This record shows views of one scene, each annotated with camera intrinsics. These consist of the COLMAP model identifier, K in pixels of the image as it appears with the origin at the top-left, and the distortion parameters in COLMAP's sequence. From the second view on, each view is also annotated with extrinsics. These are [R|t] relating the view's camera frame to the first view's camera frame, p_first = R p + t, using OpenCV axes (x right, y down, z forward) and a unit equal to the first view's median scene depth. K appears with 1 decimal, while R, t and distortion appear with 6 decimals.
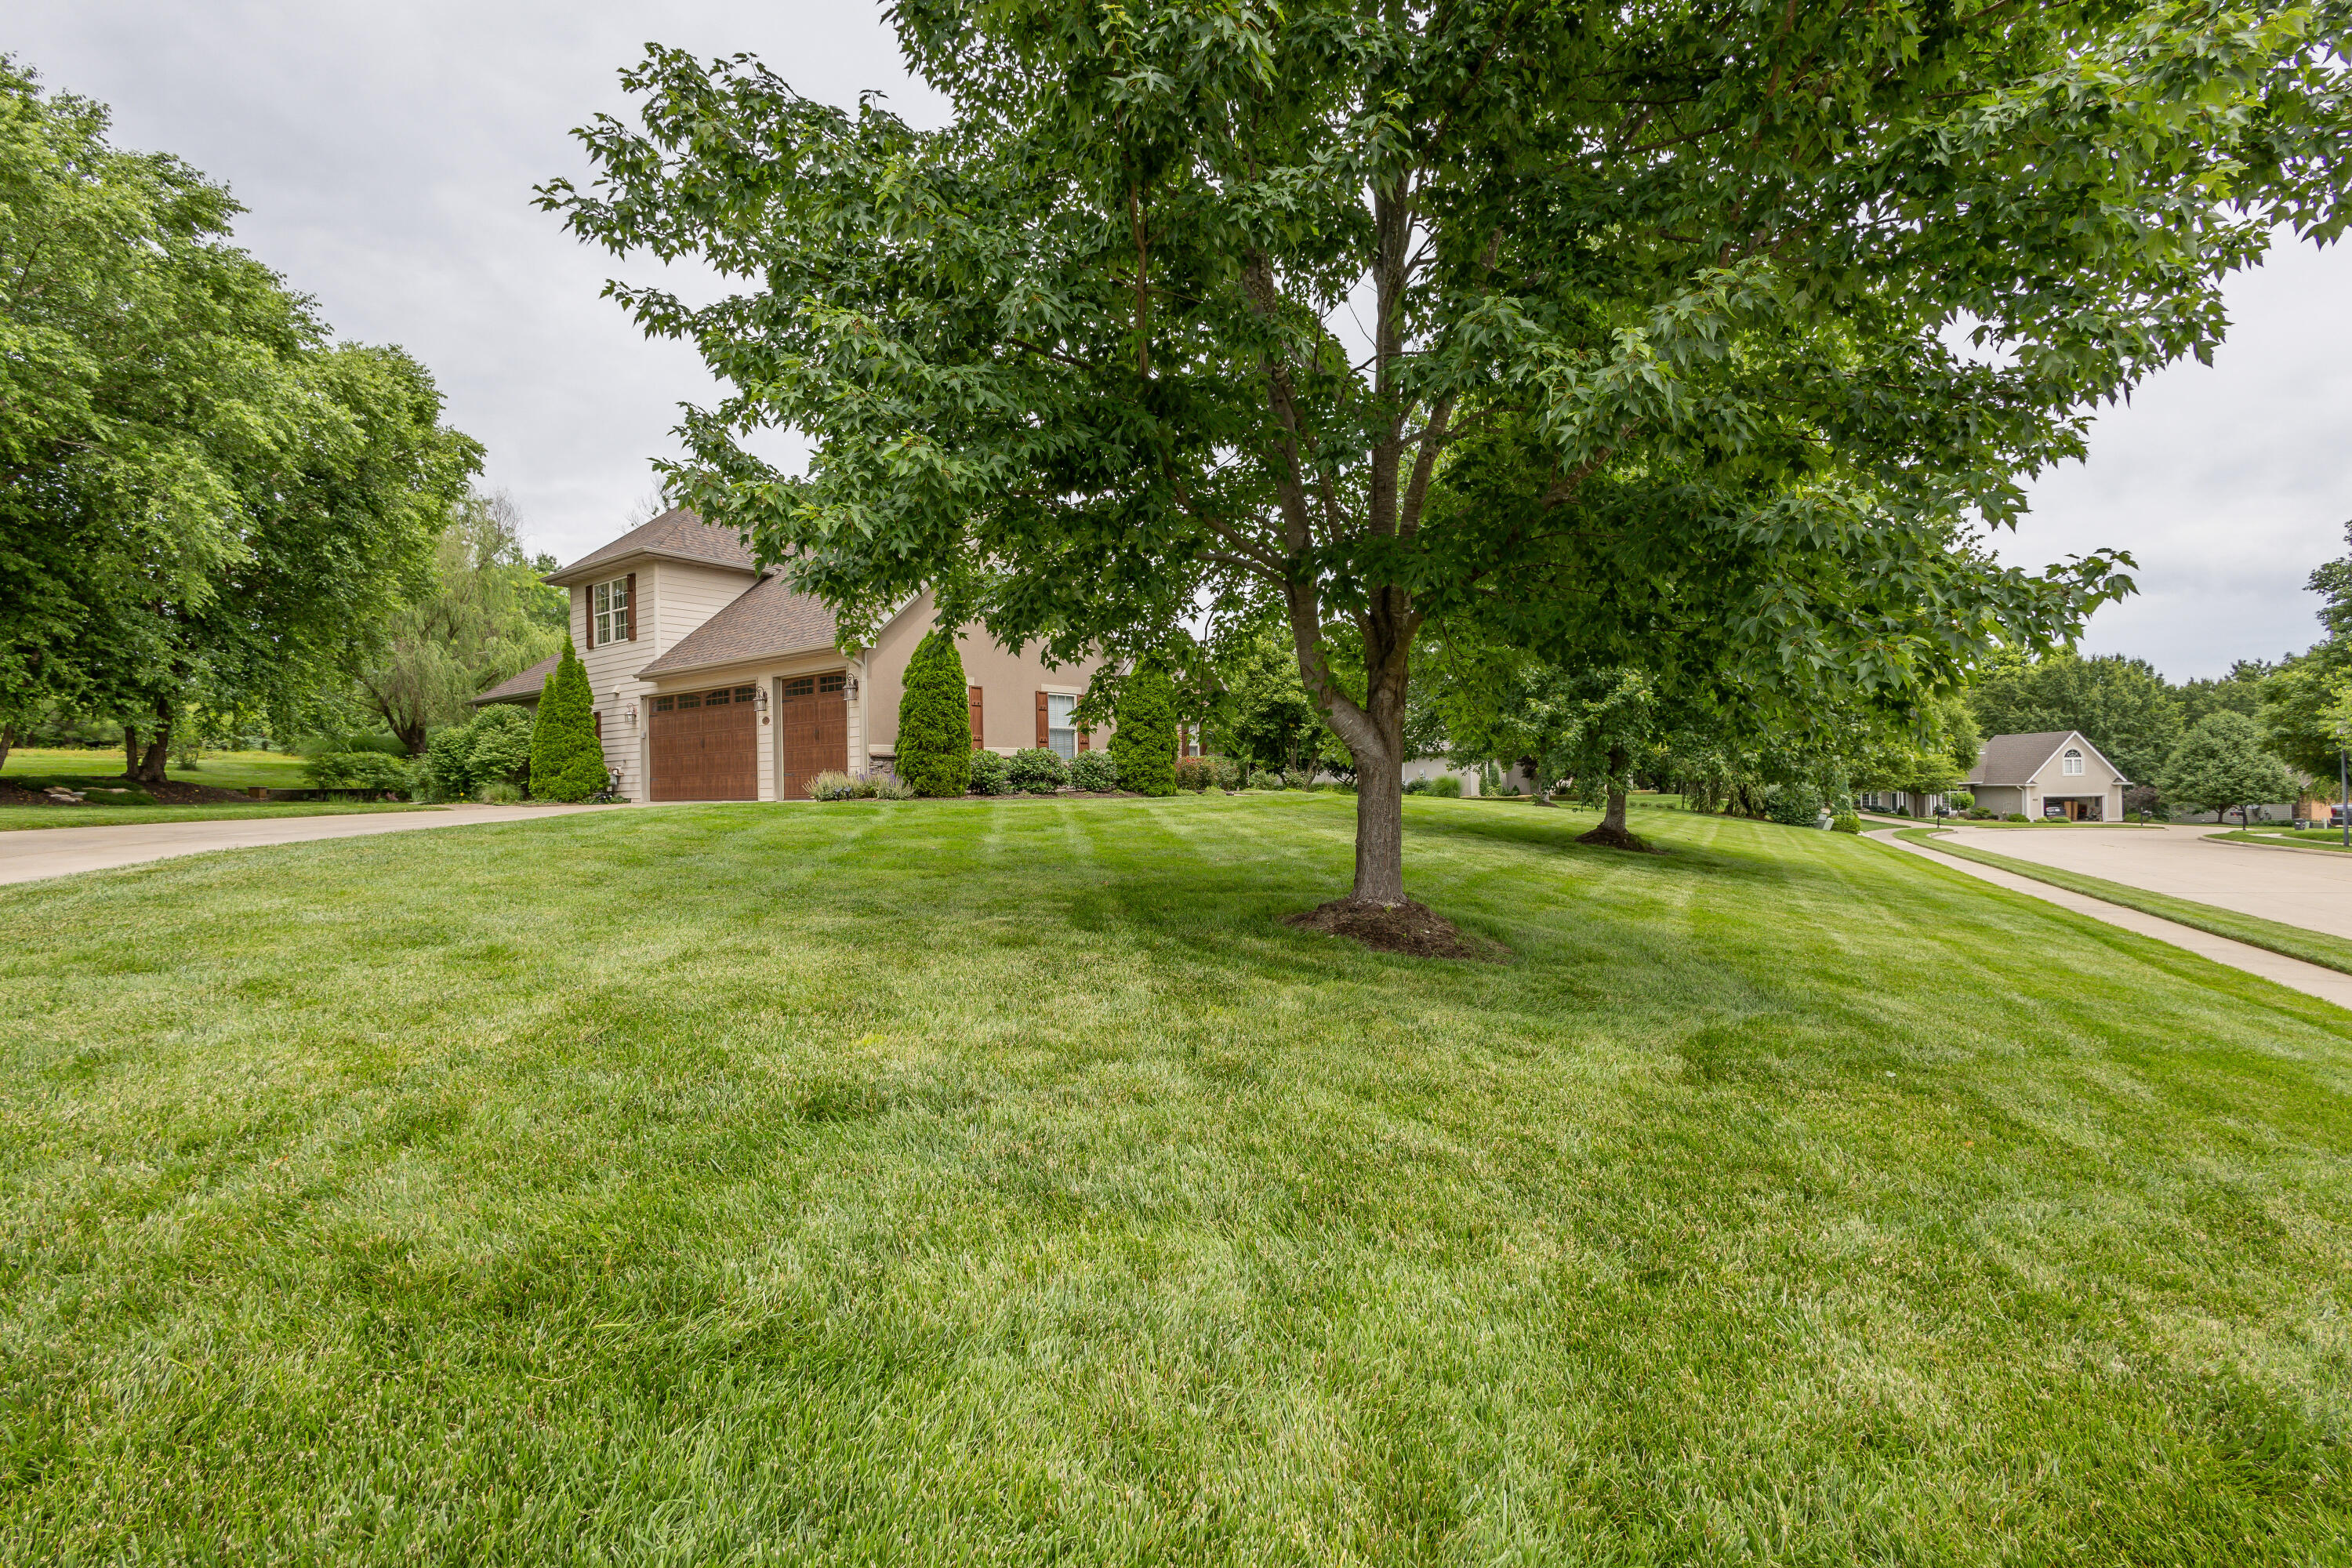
lens RADIAL K [[1081.0, 0, 1180.0], [0, 1081.0, 785.6], [0, 0, 1]] dist [0.015399, -0.005084]
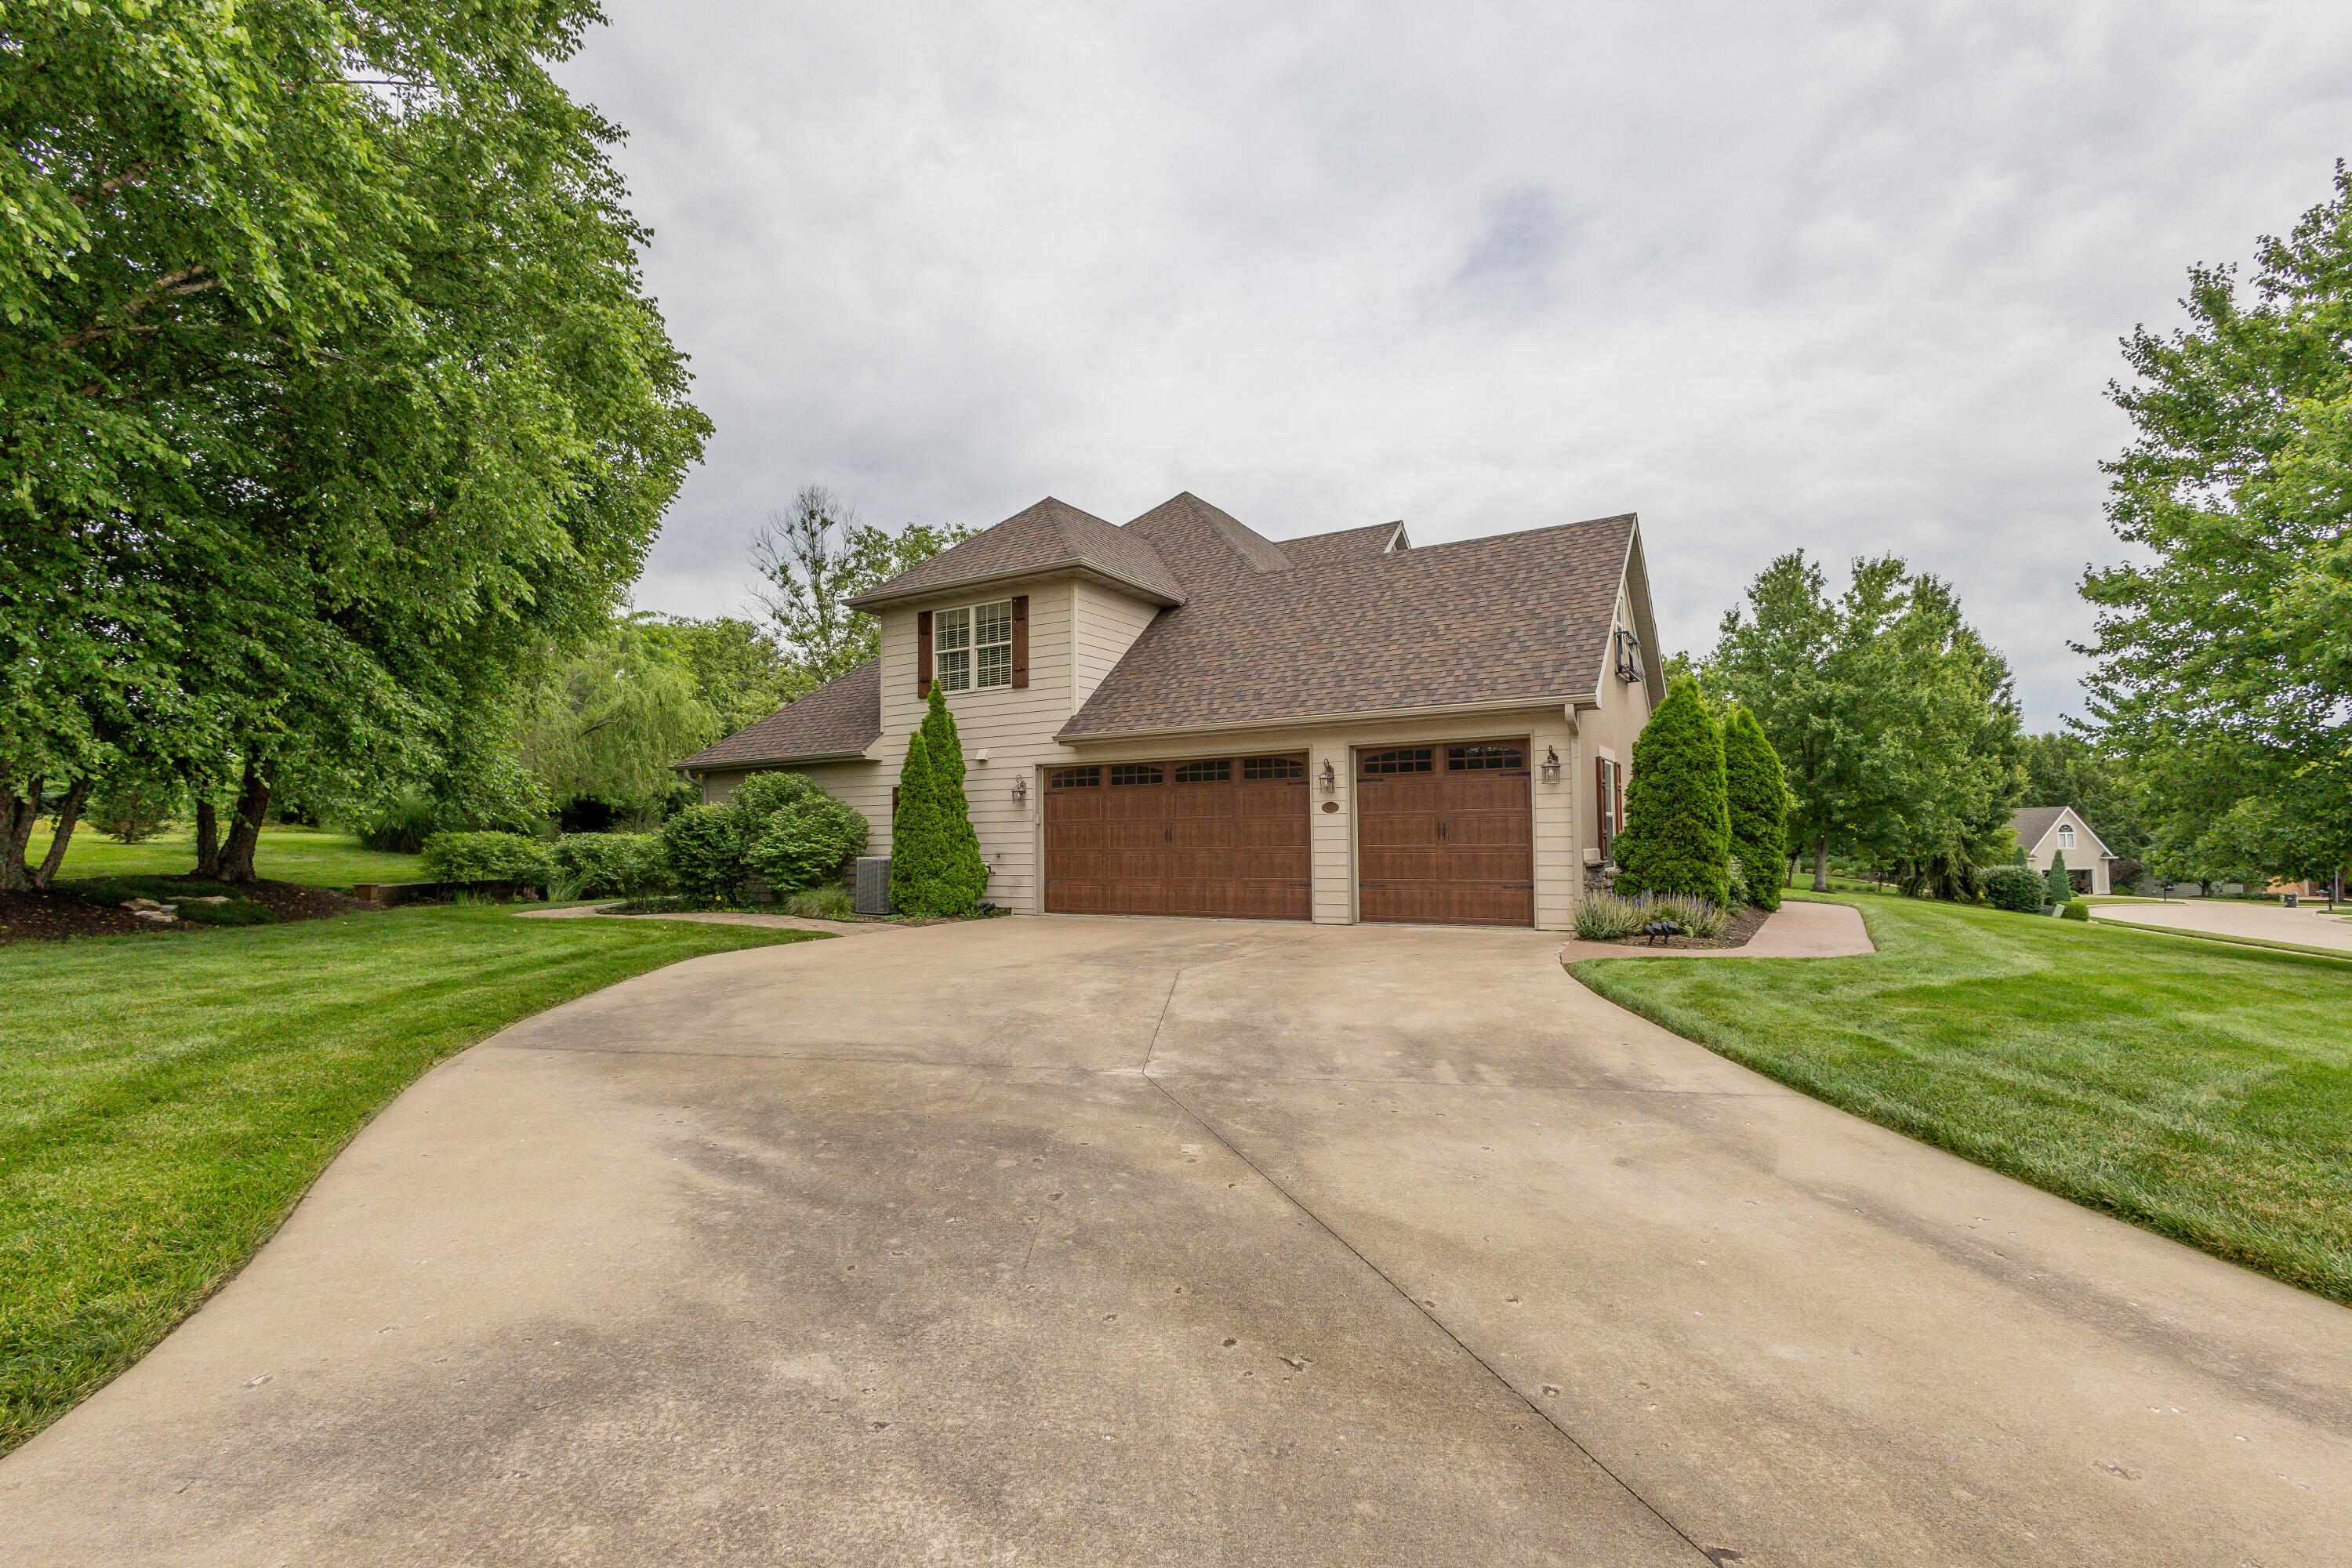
lens RADIAL K [[1081.0, 0, 1185.5], [0, 1081.0, 785.0], [0, 0, 1]] dist [0.015399, -0.005084]
pose [[0.991881, 0.011968, 0.126607, -0.463388], [-0.004908, 0.998423, -0.055926, -0.028903], [-0.127077, 0.054850, 0.990375, 0.267849]]
